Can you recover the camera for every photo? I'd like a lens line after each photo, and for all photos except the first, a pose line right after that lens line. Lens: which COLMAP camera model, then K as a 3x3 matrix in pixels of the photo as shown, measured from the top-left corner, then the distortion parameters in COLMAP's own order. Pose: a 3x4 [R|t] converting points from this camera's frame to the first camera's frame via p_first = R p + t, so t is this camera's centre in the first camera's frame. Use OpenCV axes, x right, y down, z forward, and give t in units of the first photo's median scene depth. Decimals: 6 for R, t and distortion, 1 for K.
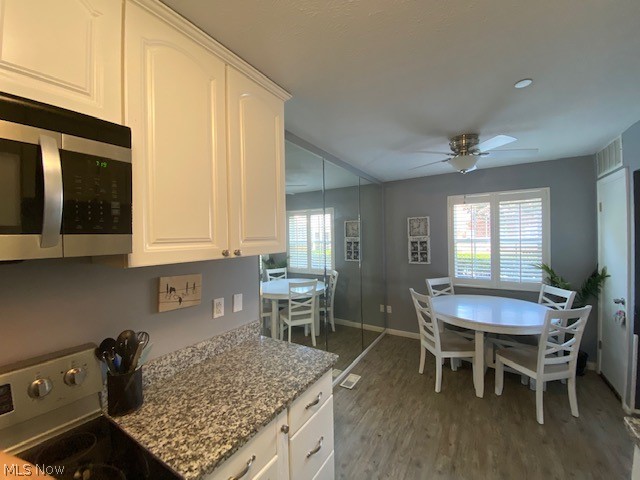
lens RADIAL K [[254.6, 0, 316.1], [0, 254.6, 238.7], [0, 0, 1]] dist [-0.000558, -0.012795]
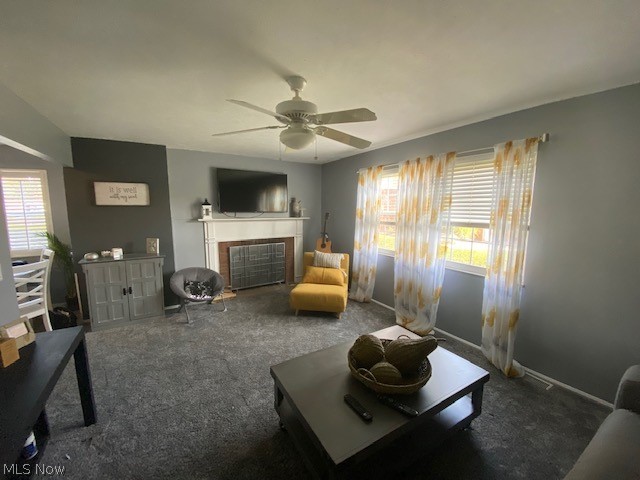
lens RADIAL K [[254.6, 0, 316.1], [0, 254.6, 238.7], [0, 0, 1]] dist [-0.000558, -0.012795]
pose [[0.440087, -0.089779, 0.893456, 0.432670], [-0.009580, 0.994463, 0.104648, -0.010073], [-0.897904, -0.054614, 0.436791, -0.840554]]
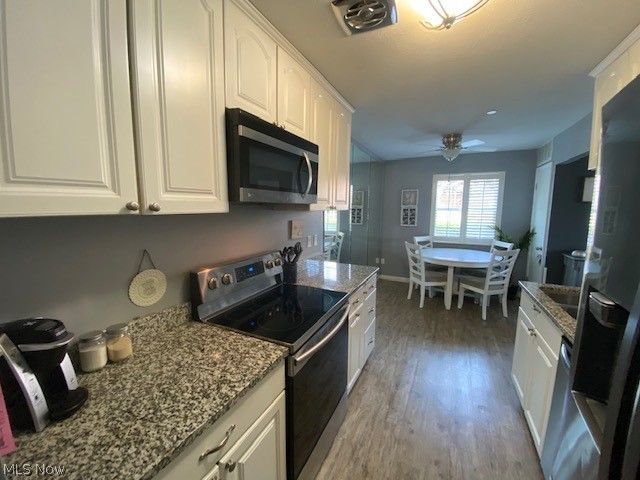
lens RADIAL K [[254.6, 0, 316.1], [0, 254.6, 238.7], [0, 0, 1]] dist [-0.000558, -0.012795]
pose [[0.995130, 0.009833, 0.098077, -0.286712], [-0.021174, 0.993107, 0.115280, 0.032165], [-0.096267, -0.116795, 0.988479, -0.376432]]
